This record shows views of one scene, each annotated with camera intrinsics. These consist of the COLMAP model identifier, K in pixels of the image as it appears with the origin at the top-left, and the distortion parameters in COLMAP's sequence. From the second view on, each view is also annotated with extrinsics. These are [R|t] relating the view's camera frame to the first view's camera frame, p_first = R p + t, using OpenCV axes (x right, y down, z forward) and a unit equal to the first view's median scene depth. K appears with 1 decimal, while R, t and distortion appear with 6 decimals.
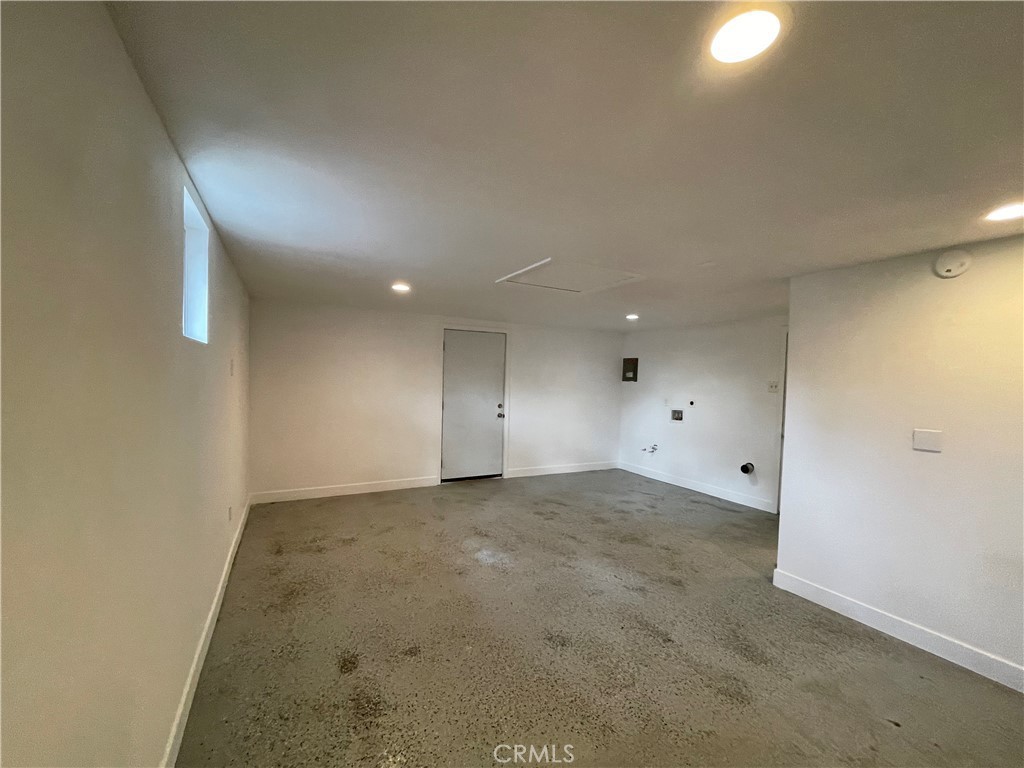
lens RADIAL K [[413.5, 0, 509.4], [0, 413.5, 391.8], [0, 0, 1]] dist [-0.001903, 0.000029]
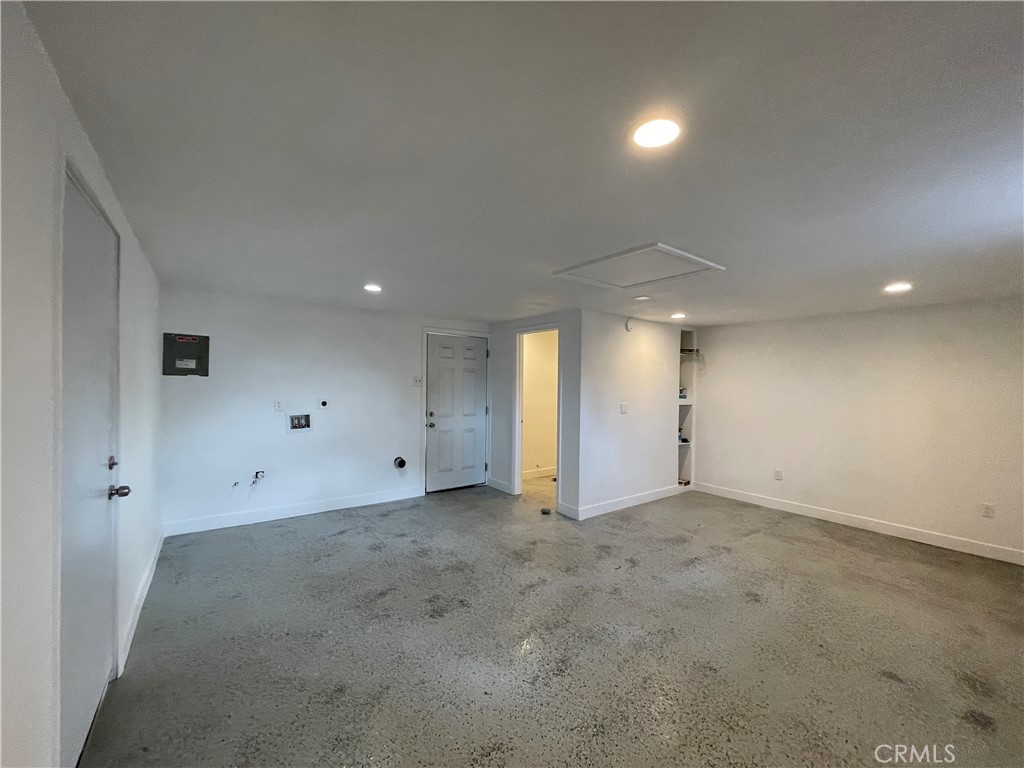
lens RADIAL K [[413.5, 0, 509.4], [0, 413.5, 391.8], [0, 0, 1]] dist [-0.001903, 0.000029]
pose [[-0.143365, -0.055071, 0.988136, -0.466054], [0.010601, 0.998308, 0.057176, -0.043690], [-0.989613, 0.018673, -0.142538, 0.913017]]
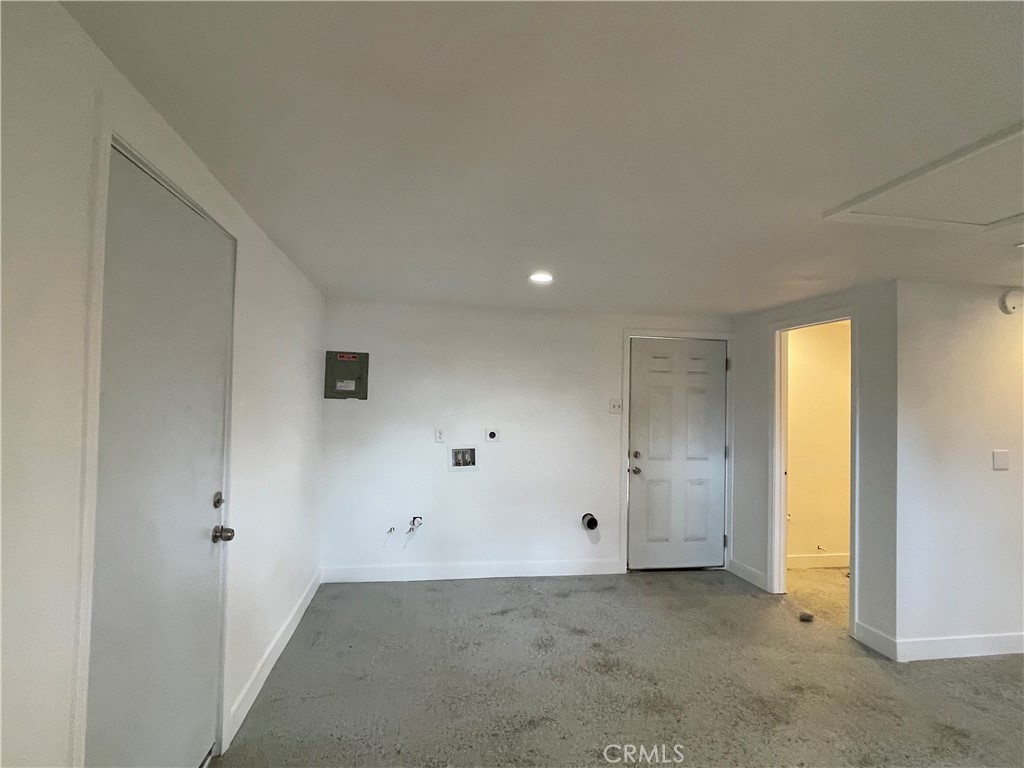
lens RADIAL K [[553.3, 0, 509.0], [0, 553.3, 393.6], [0, 0, 1]] dist [0.003077, 0.001360]
pose [[0.316853, -0.007703, 0.948444, -0.381846], [0.019440, 0.999810, 0.001626, -0.040840], [-0.948276, 0.017922, 0.316942, 0.861645]]
